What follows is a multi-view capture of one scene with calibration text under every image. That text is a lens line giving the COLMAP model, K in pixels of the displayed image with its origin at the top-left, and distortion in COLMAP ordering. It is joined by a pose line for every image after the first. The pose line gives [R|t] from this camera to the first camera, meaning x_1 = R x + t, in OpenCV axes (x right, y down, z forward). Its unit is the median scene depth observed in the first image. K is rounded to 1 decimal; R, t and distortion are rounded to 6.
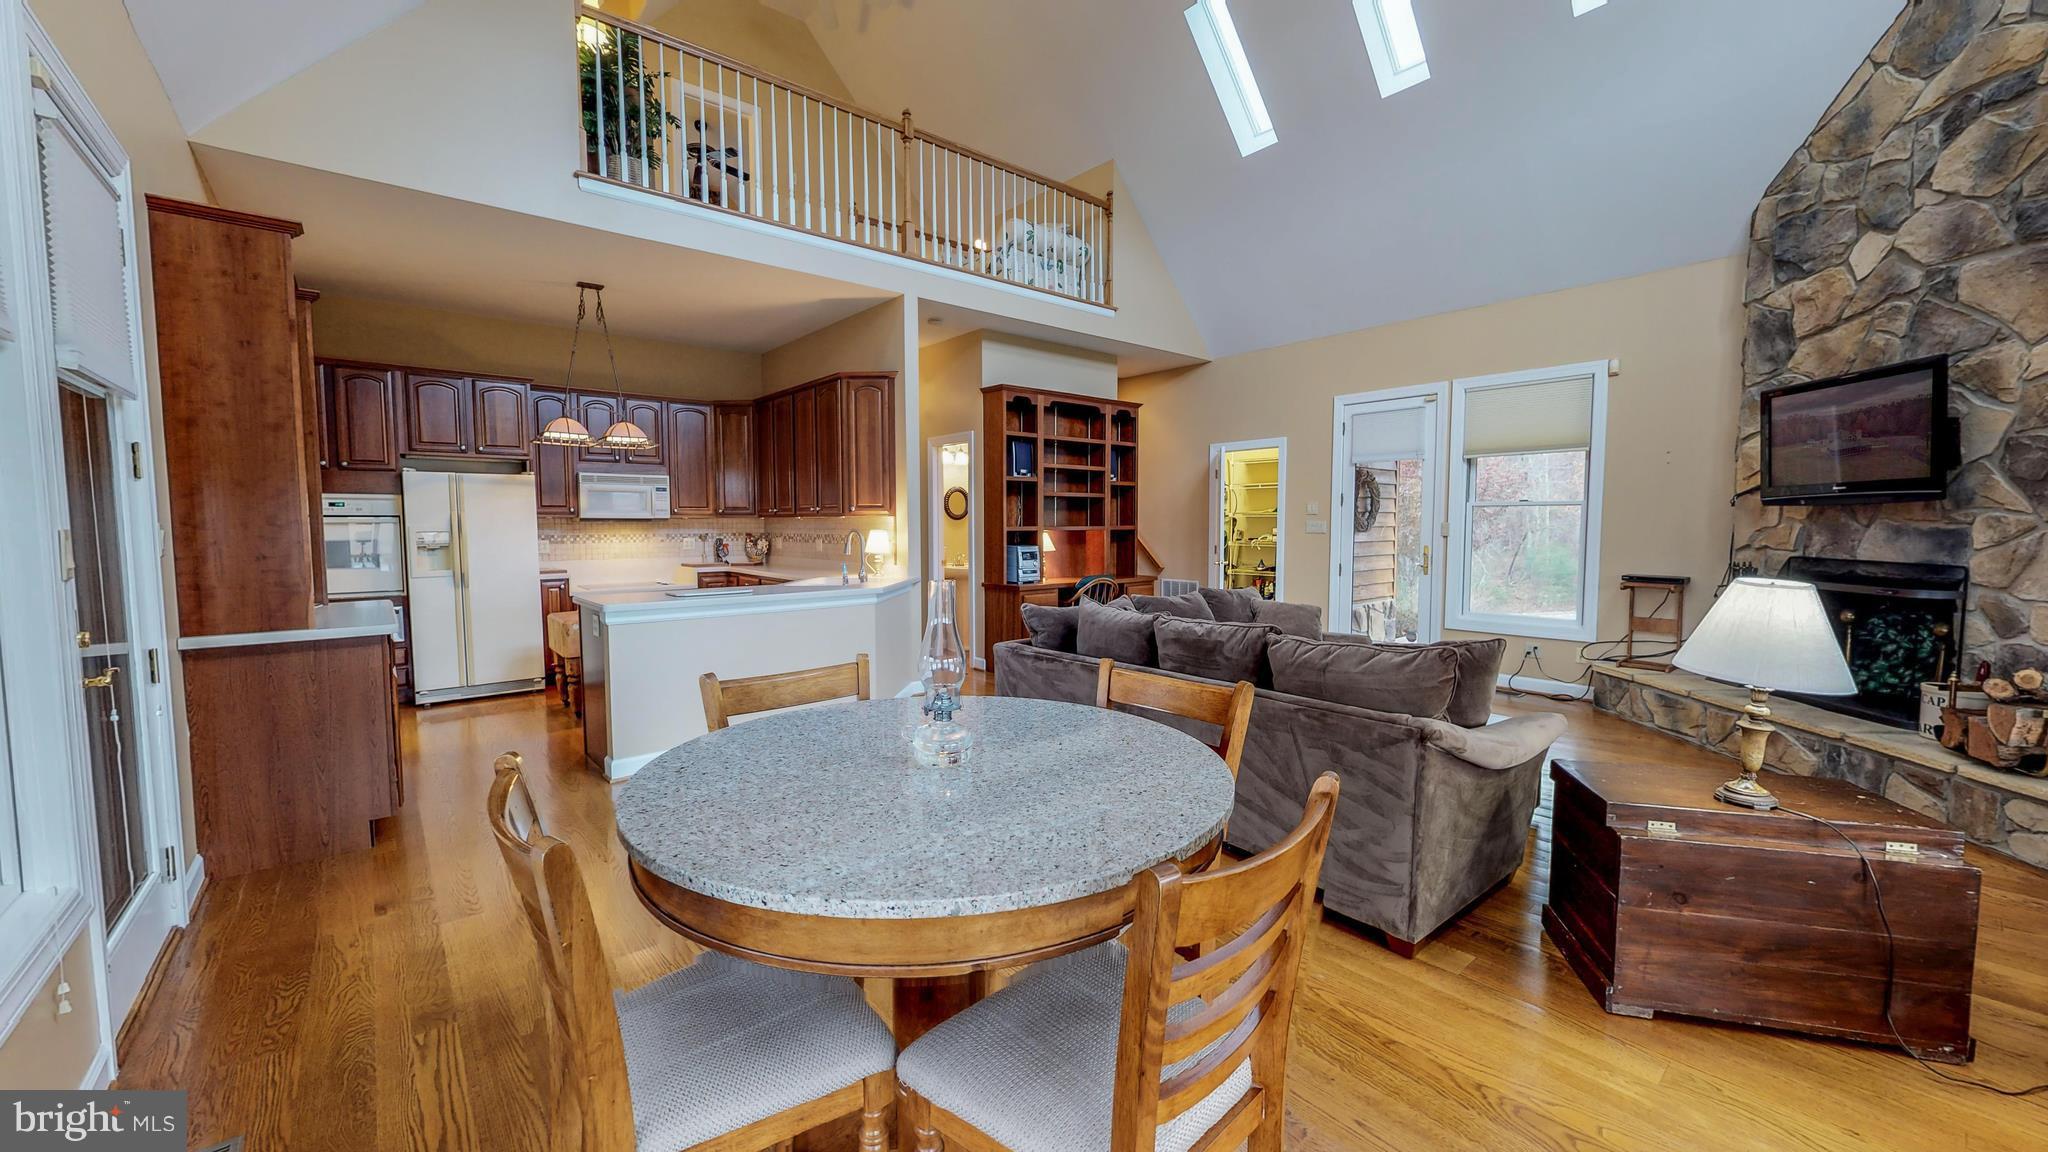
lens RADIAL K [[778.9, 0, 1021.3], [0, 778.9, 570.2], [0, 0, 1]] dist [0.007282, 0.000155]
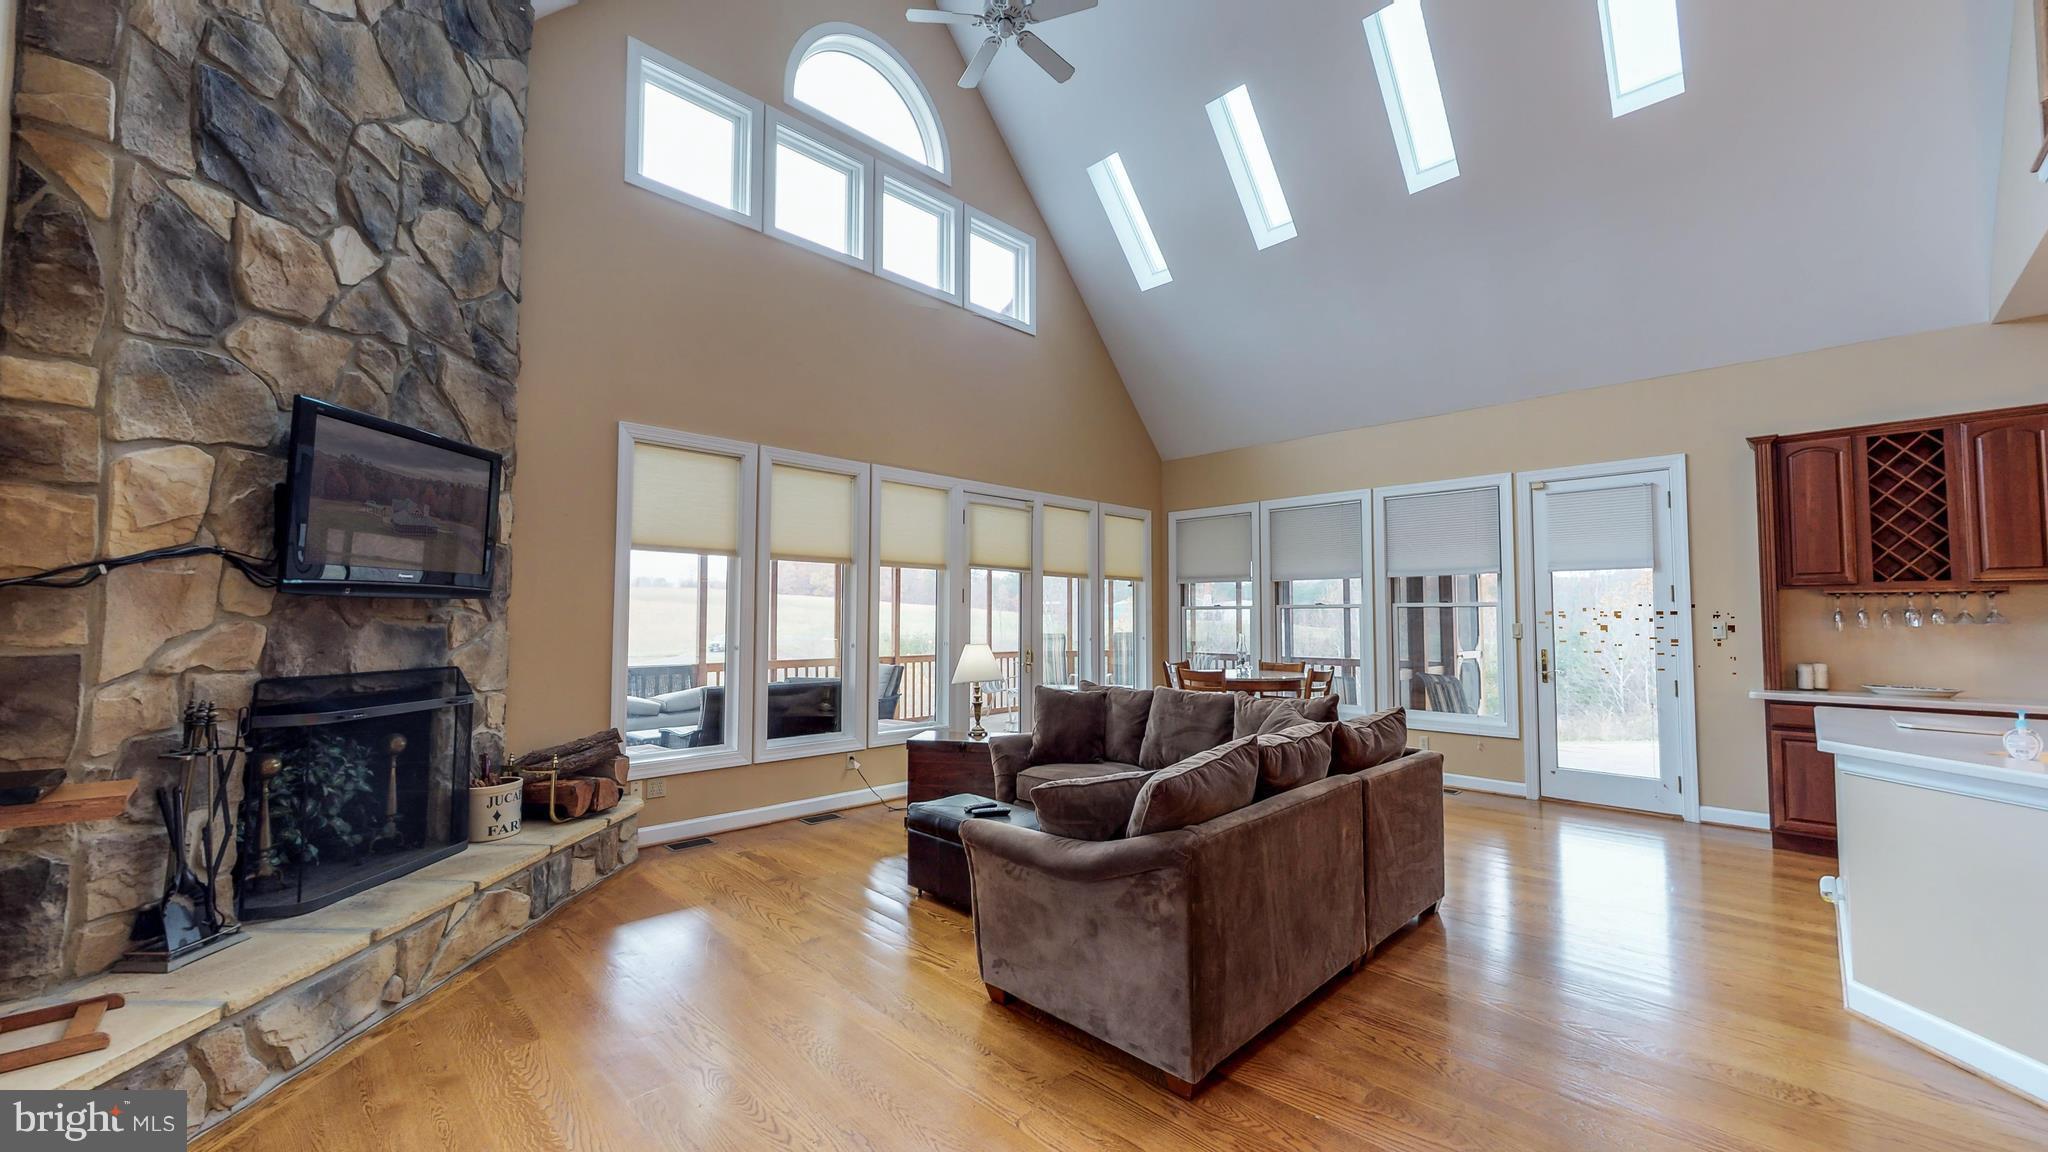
lens RADIAL K [[778.9, 0, 1019.6], [0, 778.9, 586.7], [0, 0, 1]] dist [0.007282, 0.000155]
pose [[-0.996024, -0.004134, -0.088985, 0.347147], [-0.005912, 0.999788, 0.019729, -0.074826], [0.088885, 0.020177, -0.995838, 1.197917]]
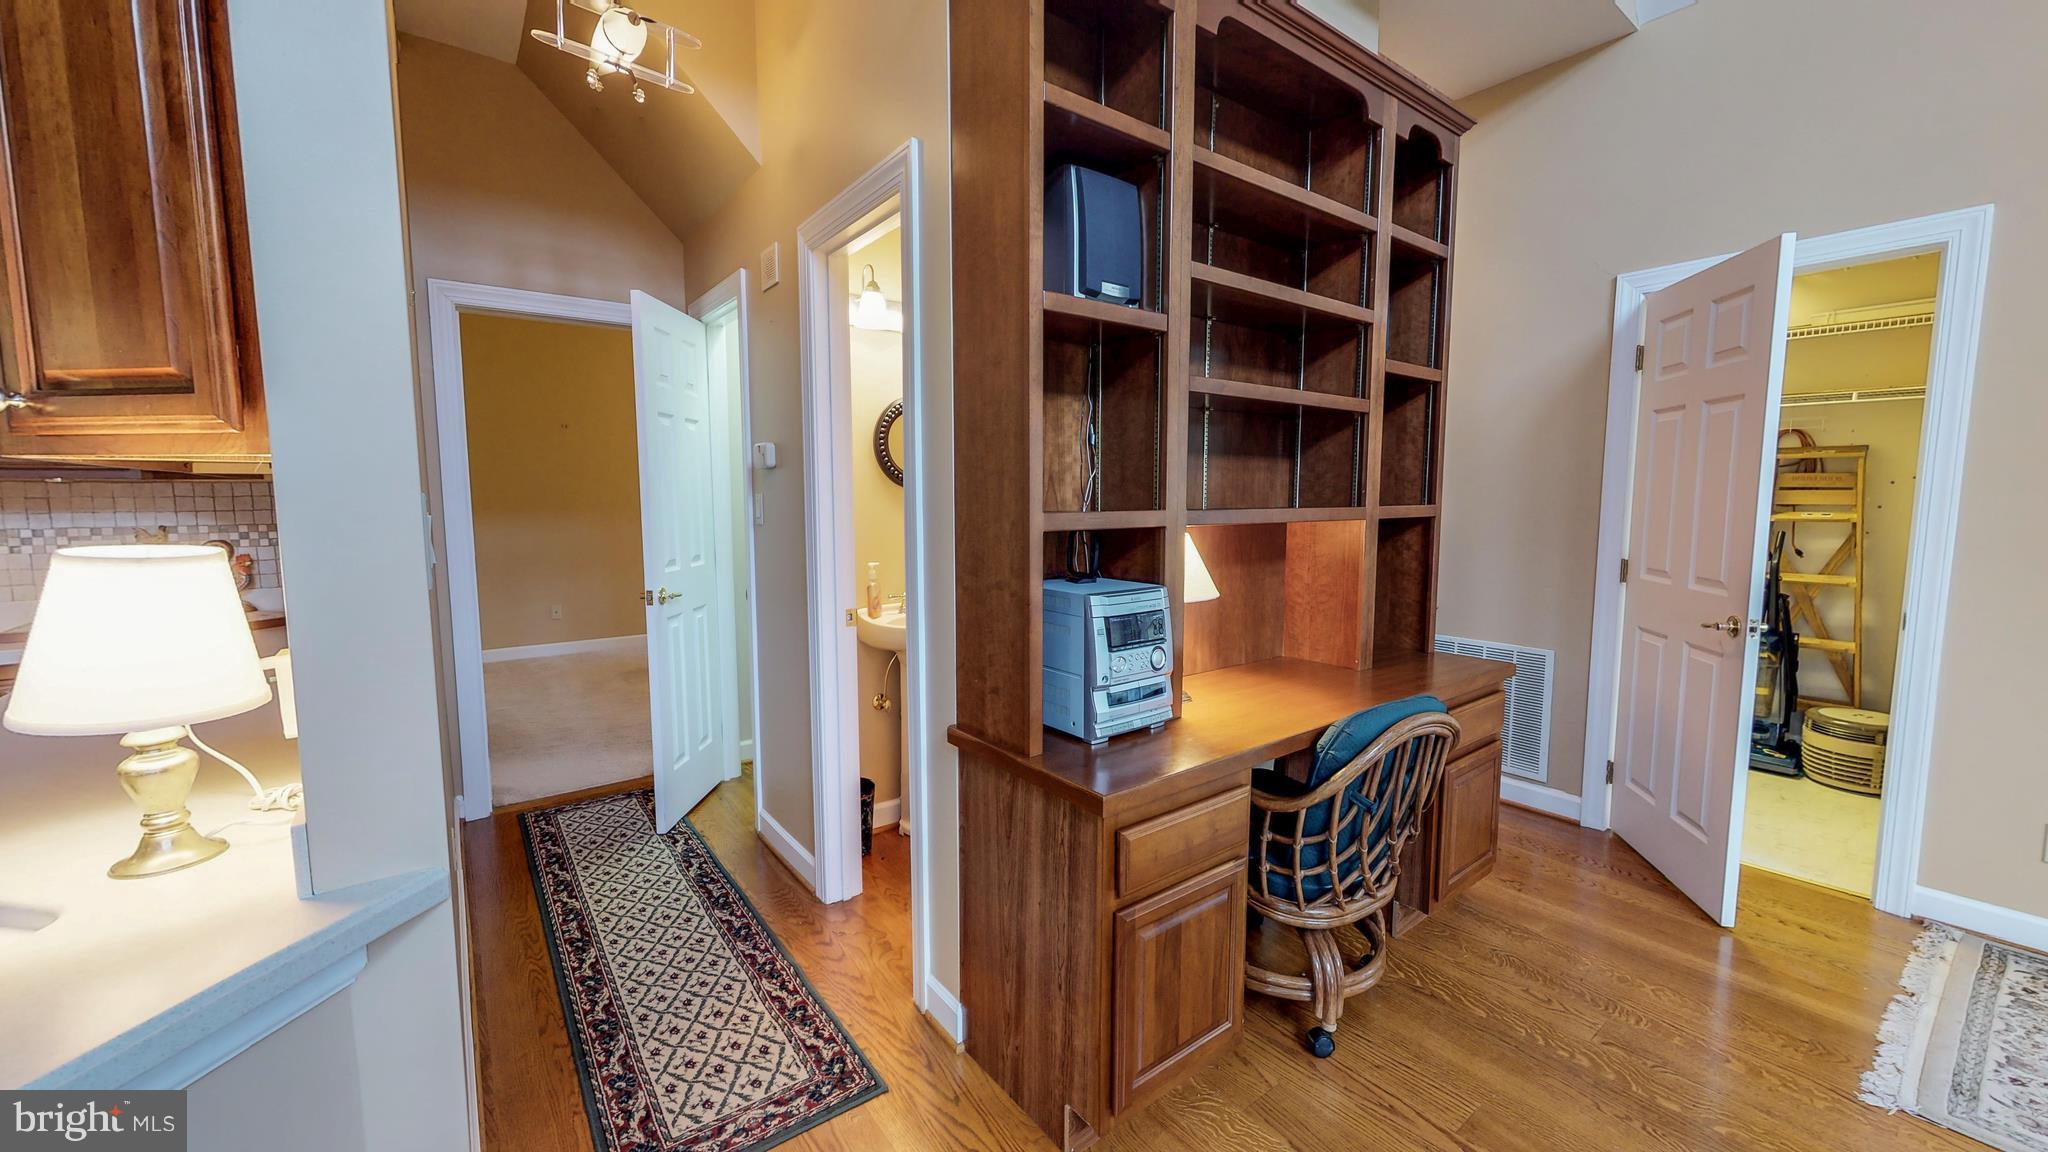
lens RADIAL K [[778.9, 0, 1027.3], [0, 778.9, 565.7], [0, 0, 1]] dist [0.007282, 0.000155]
pose [[0.998605, 0.004595, -0.052596, -0.011632], [-0.002904, 0.999477, 0.032198, -0.052047], [0.052717, -0.032000, 0.998097, 0.829286]]
